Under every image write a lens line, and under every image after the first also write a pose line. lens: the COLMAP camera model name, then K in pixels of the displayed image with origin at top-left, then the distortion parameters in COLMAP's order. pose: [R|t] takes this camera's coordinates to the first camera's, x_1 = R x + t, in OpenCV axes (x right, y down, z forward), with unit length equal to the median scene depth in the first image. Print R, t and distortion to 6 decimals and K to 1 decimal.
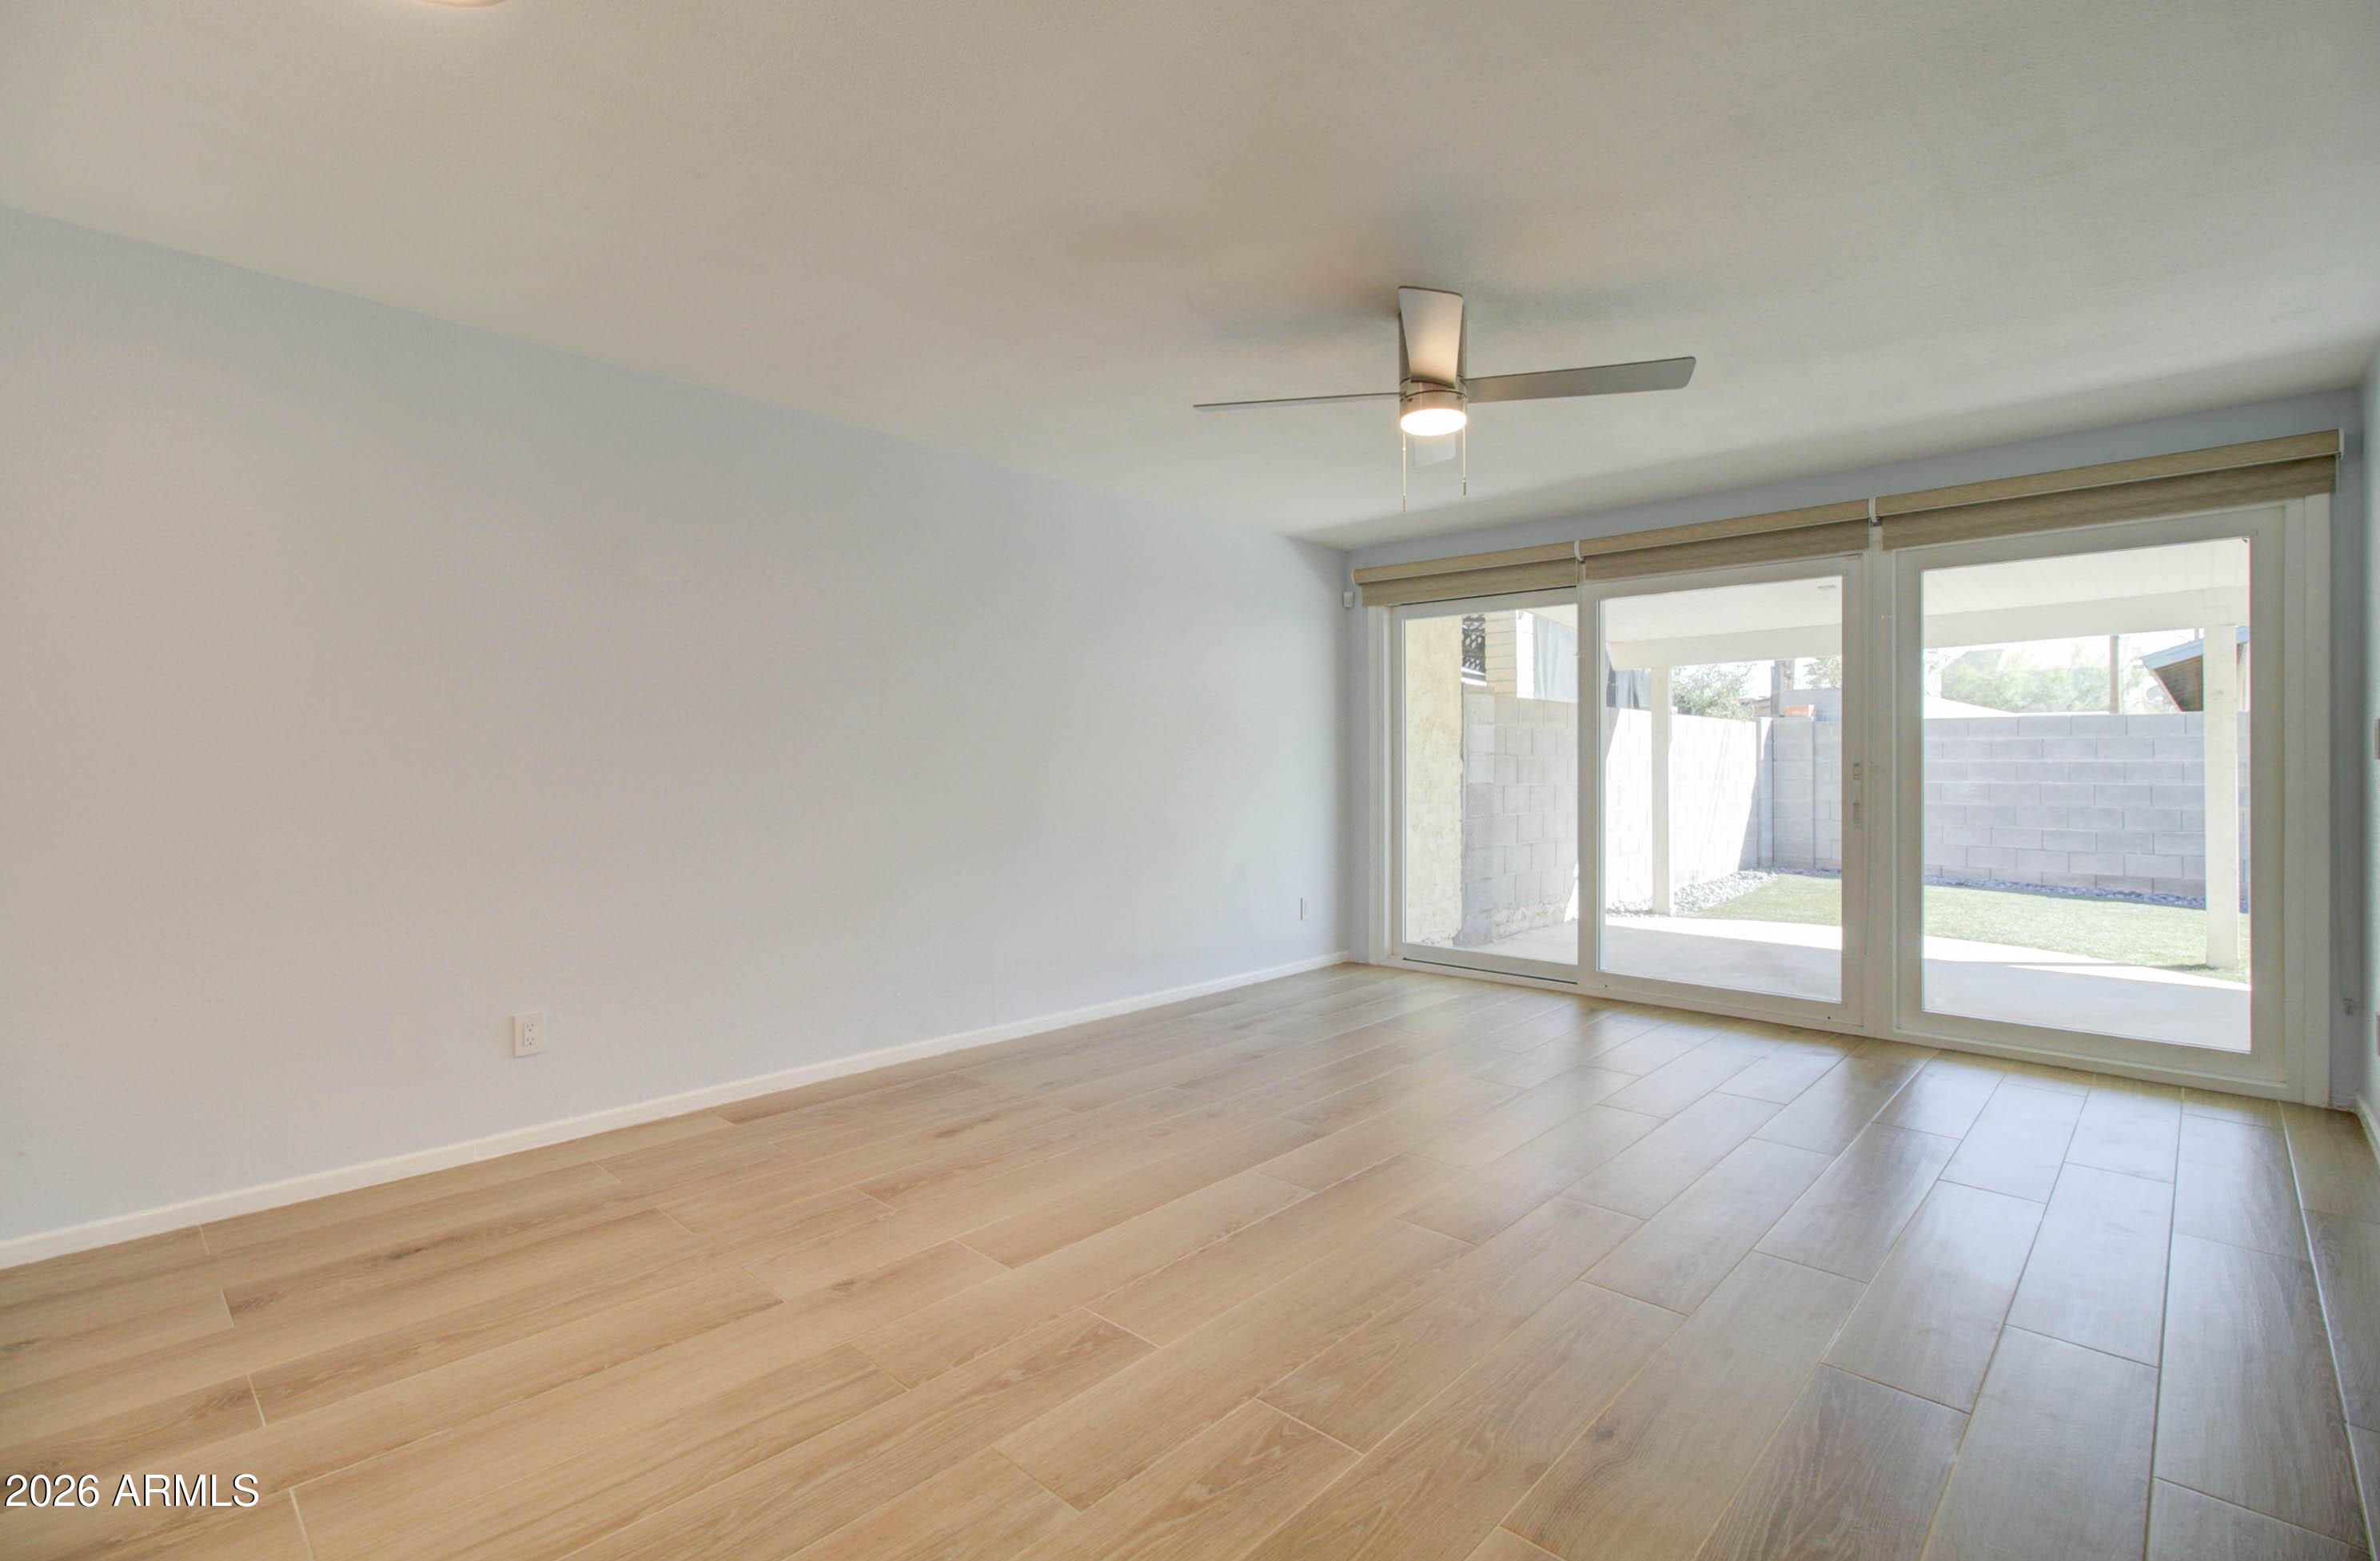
lens RADIAL K [[1077.8, 0, 1181.1], [0, 1077.8, 754.5], [0, 0, 1]] dist [-0.007875, 0.000034]
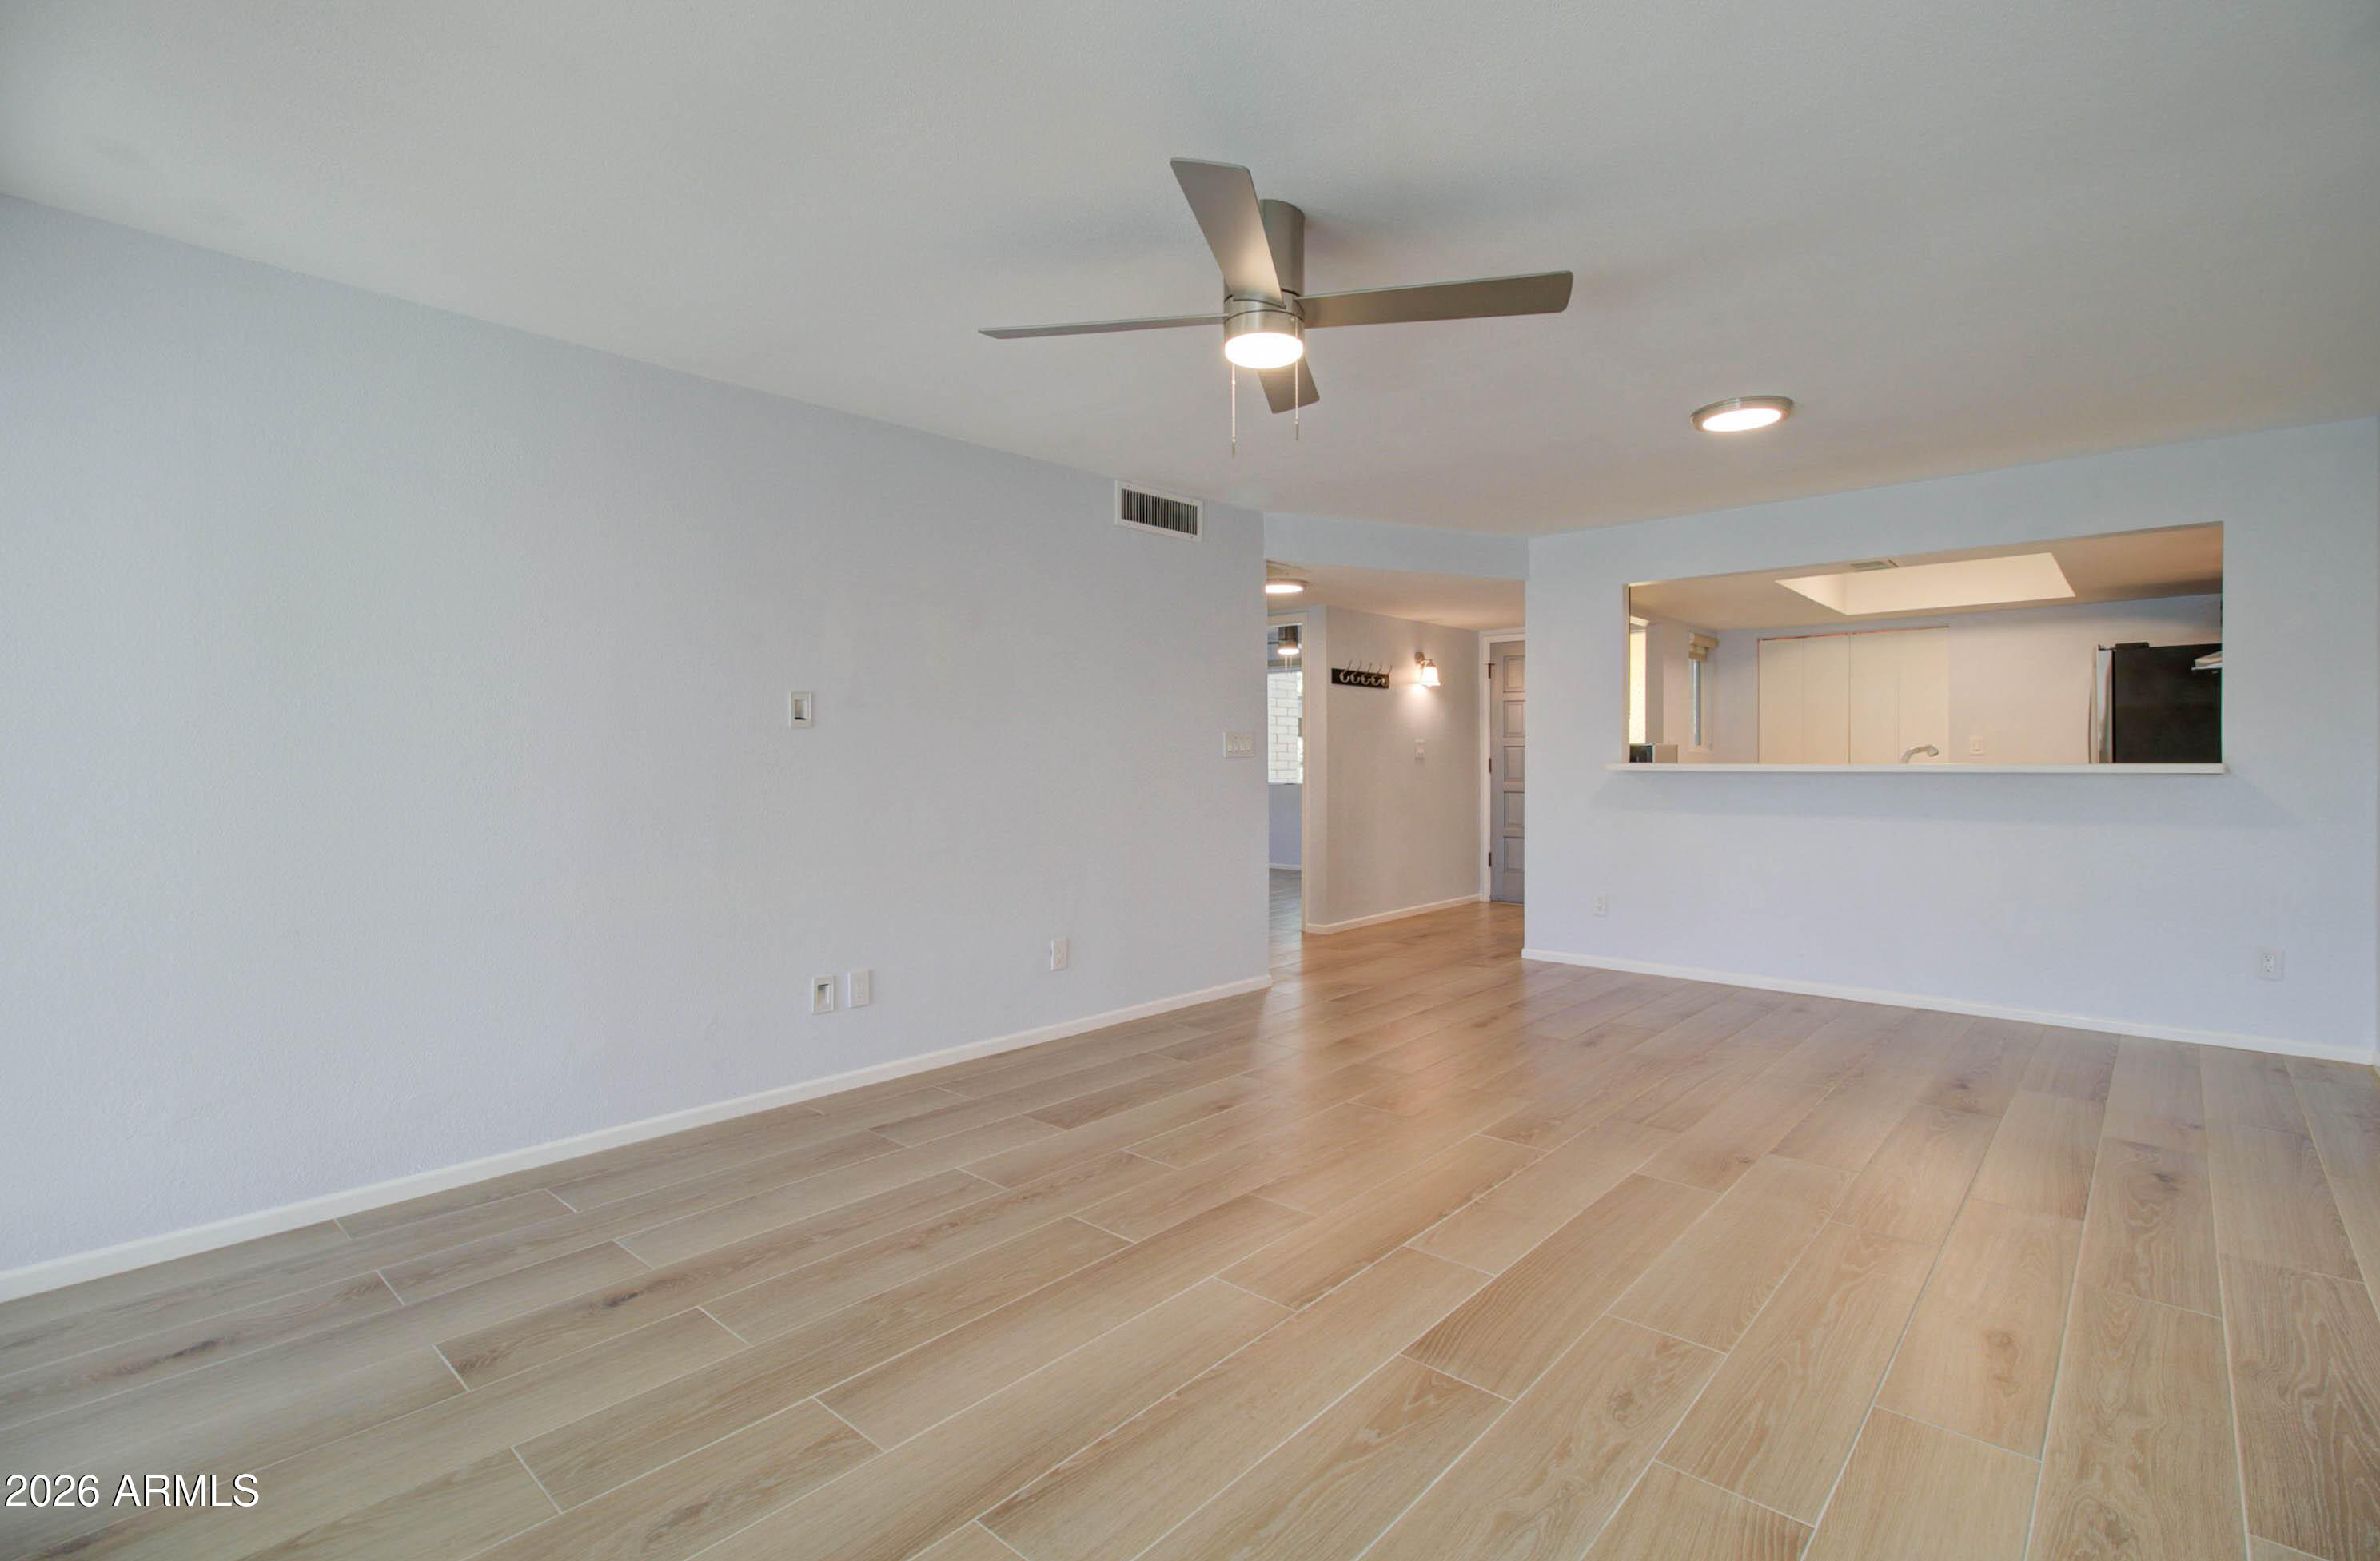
lens RADIAL K [[1105.2, 0, 1204.7], [0, 1105.2, 764.3], [0, 0, 1]] dist [-0.015993, 0.001772]
pose [[-0.998873, 0.002482, -0.047408, 0.179853], [0.002721, 0.999984, -0.004977, 0.009006], [0.047394, -0.005100, -0.998863, 1.031674]]
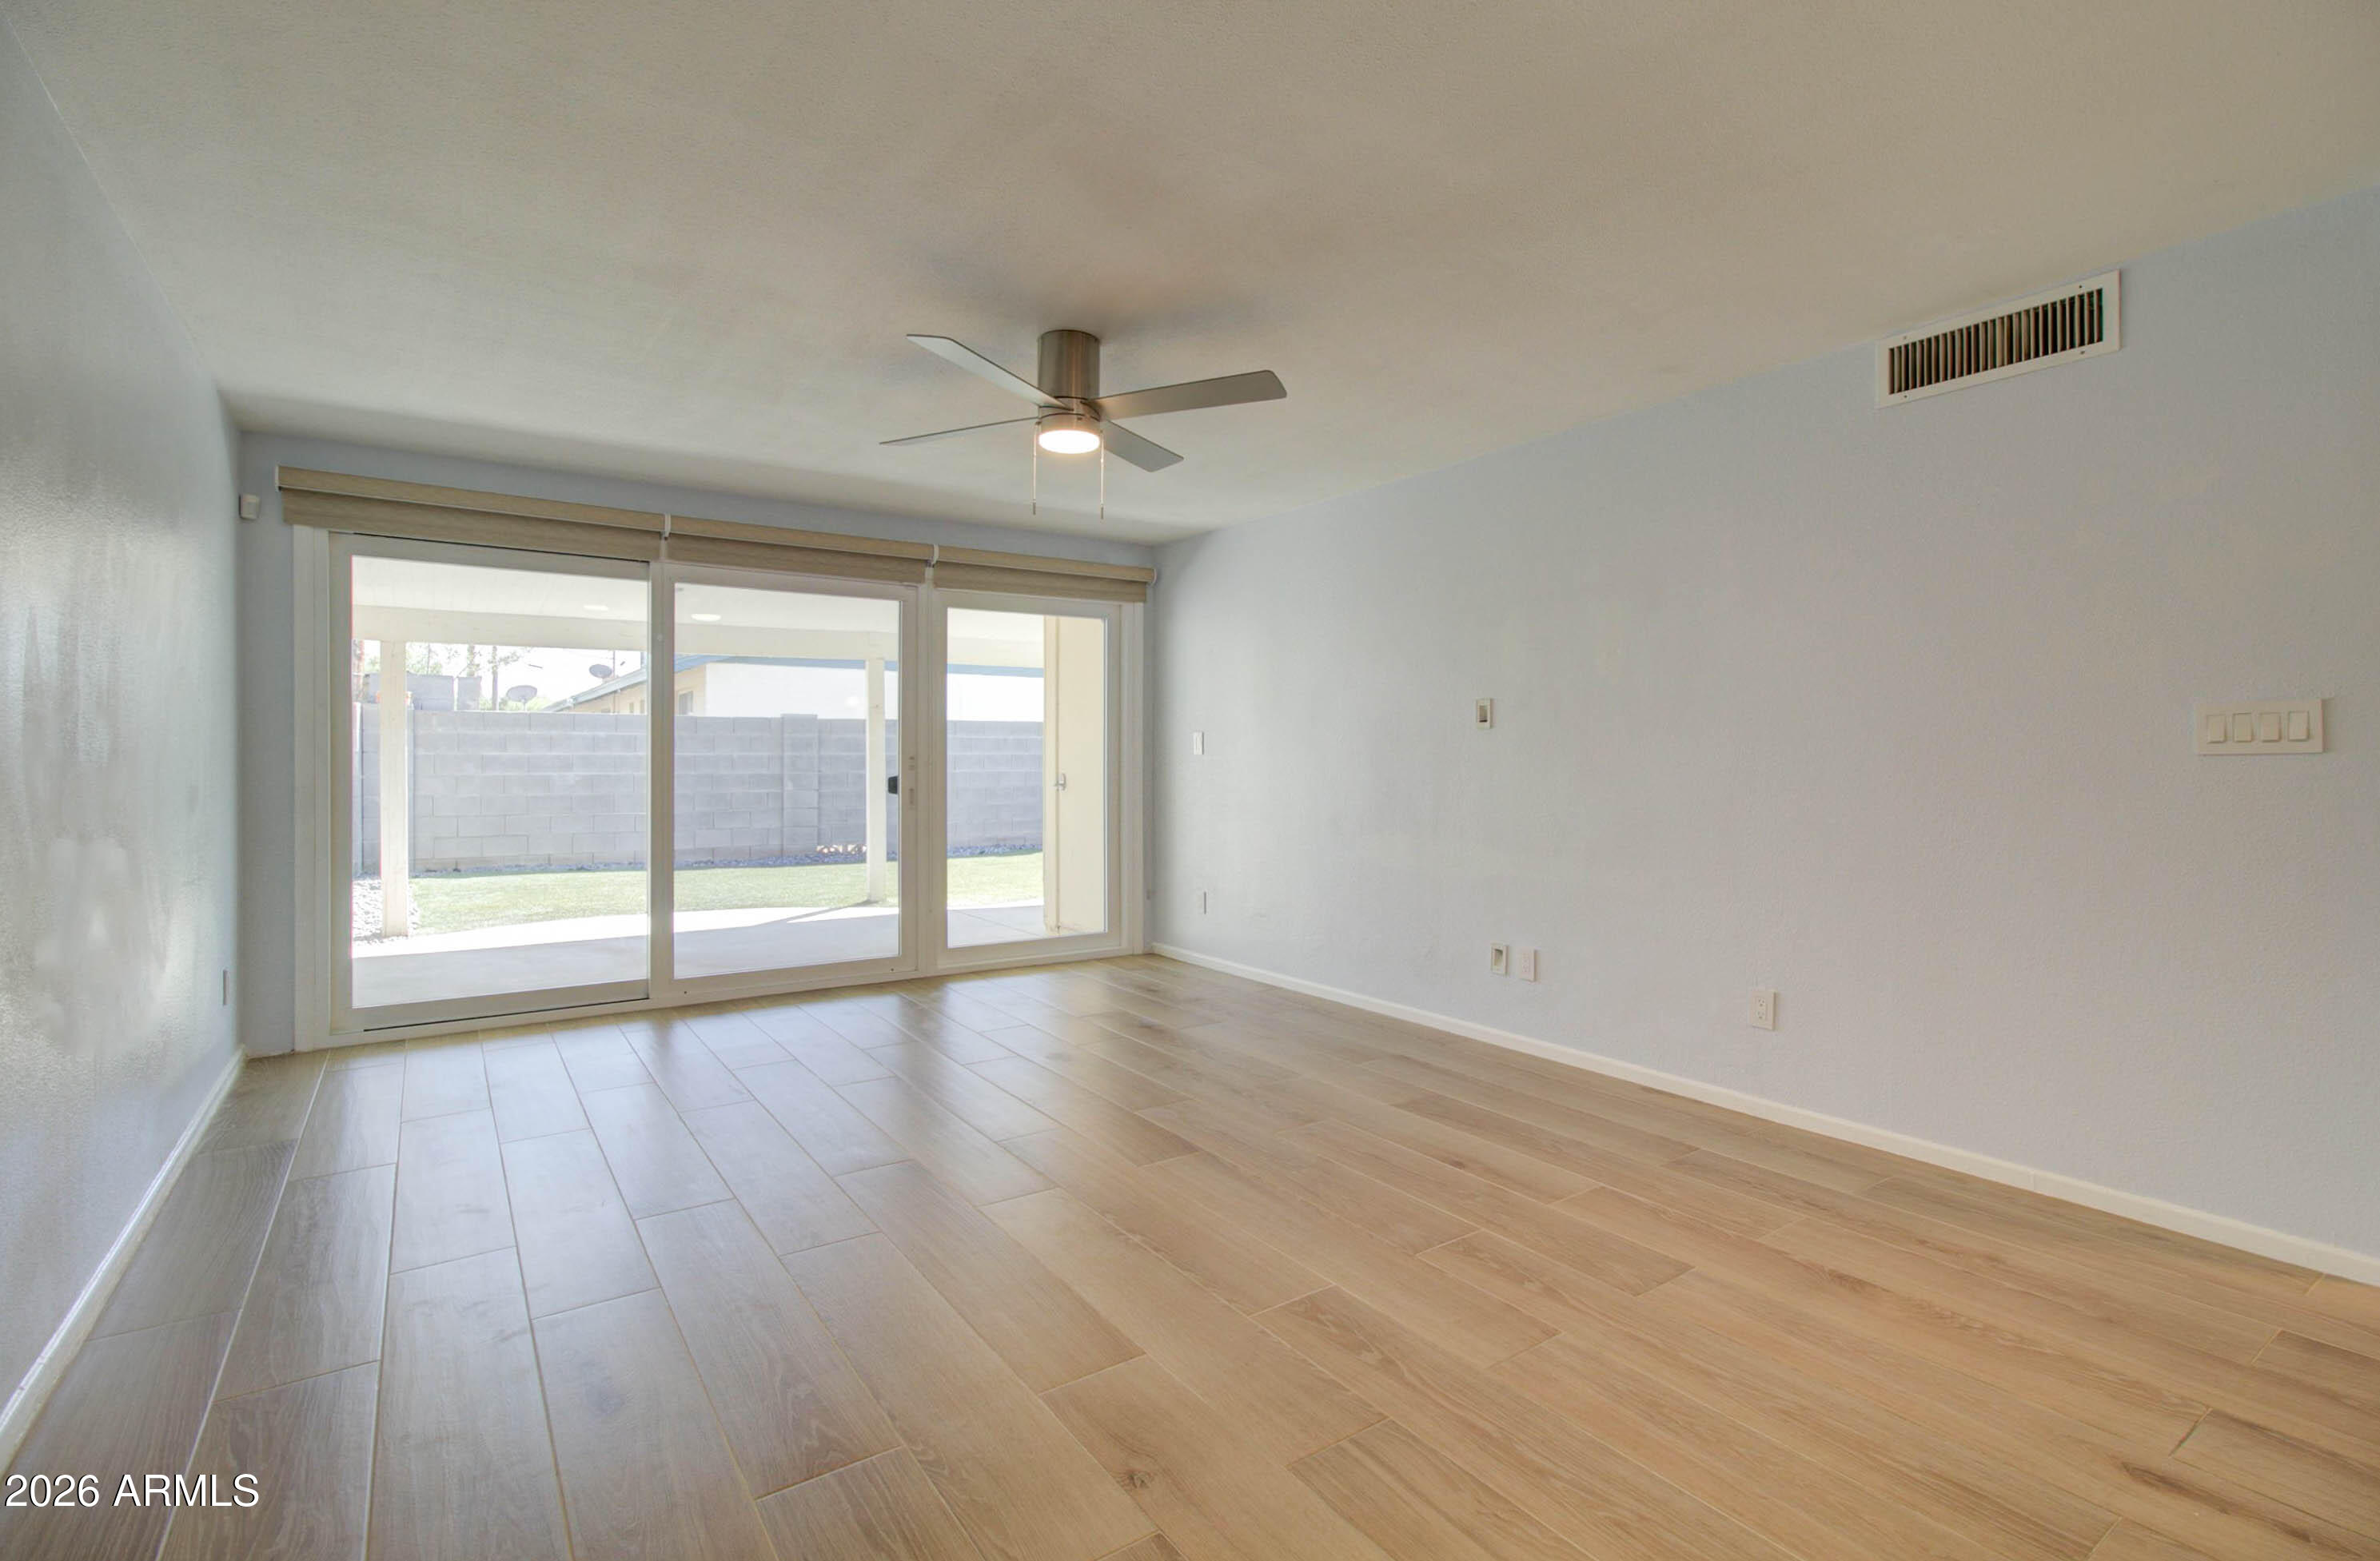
lens RADIAL K [[1105.2, 0, 1204.7], [0, 1105.2, 764.3], [0, 0, 1]] dist [-0.015993, 0.001772]
pose [[0.193652, -0.007736, 0.981040, -0.462556], [-0.008112, 0.999922, 0.009486, 0.001750], [-0.981037, -0.009795, 0.193574, 0.366251]]
